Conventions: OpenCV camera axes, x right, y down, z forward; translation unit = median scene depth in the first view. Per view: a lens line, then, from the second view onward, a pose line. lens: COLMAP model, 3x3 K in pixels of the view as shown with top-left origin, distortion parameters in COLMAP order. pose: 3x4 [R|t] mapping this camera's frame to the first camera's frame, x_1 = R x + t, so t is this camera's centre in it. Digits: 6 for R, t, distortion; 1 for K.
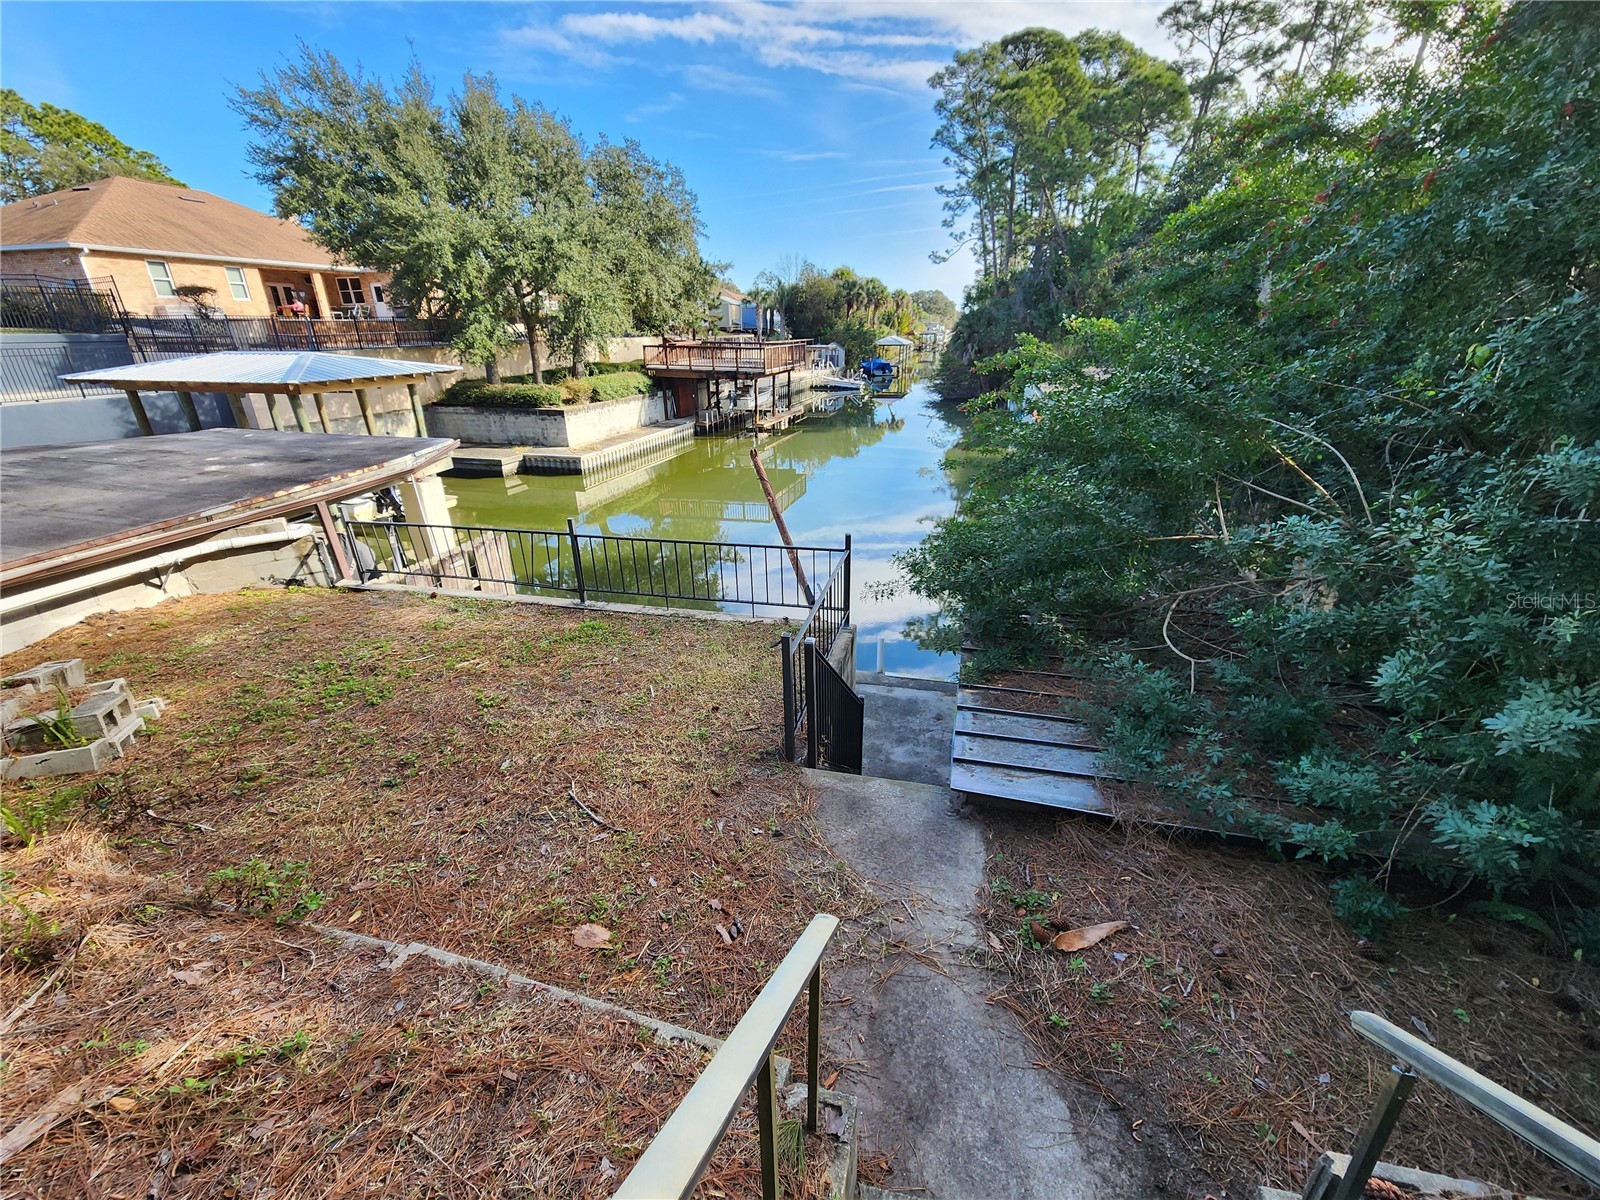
lens RADIAL K [[654.1, 0, 806.2], [0, 654.1, 598.6], [0, 0, 1]] dist [0.000563, 0.000169]
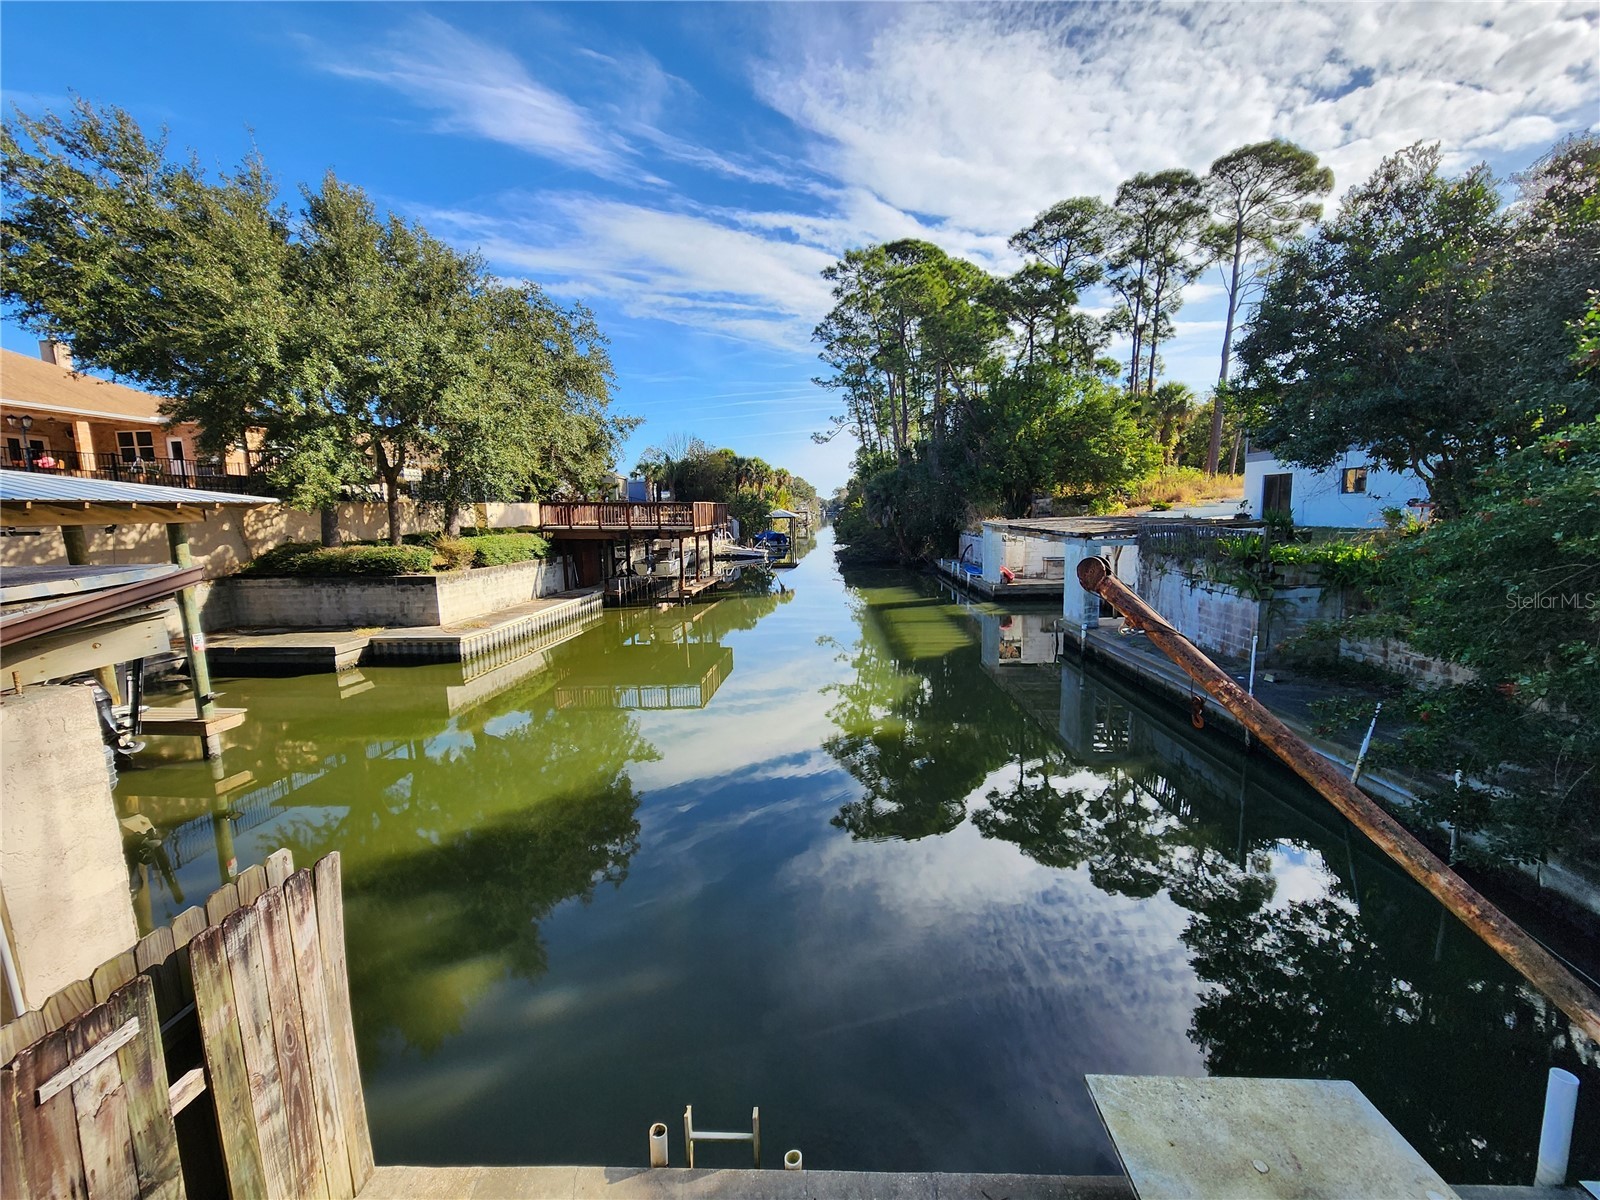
lens RADIAL K [[654.1, 0, 803.8], [0, 654.1, 603.7], [0, 0, 1]] dist [0.000563, 0.000169]
pose [[0.979798, -0.039932, 0.195961, -0.101144], [0.088007, 0.965978, -0.243190, -0.039959], [-0.179582, 0.255523, 0.949978, 0.215126]]
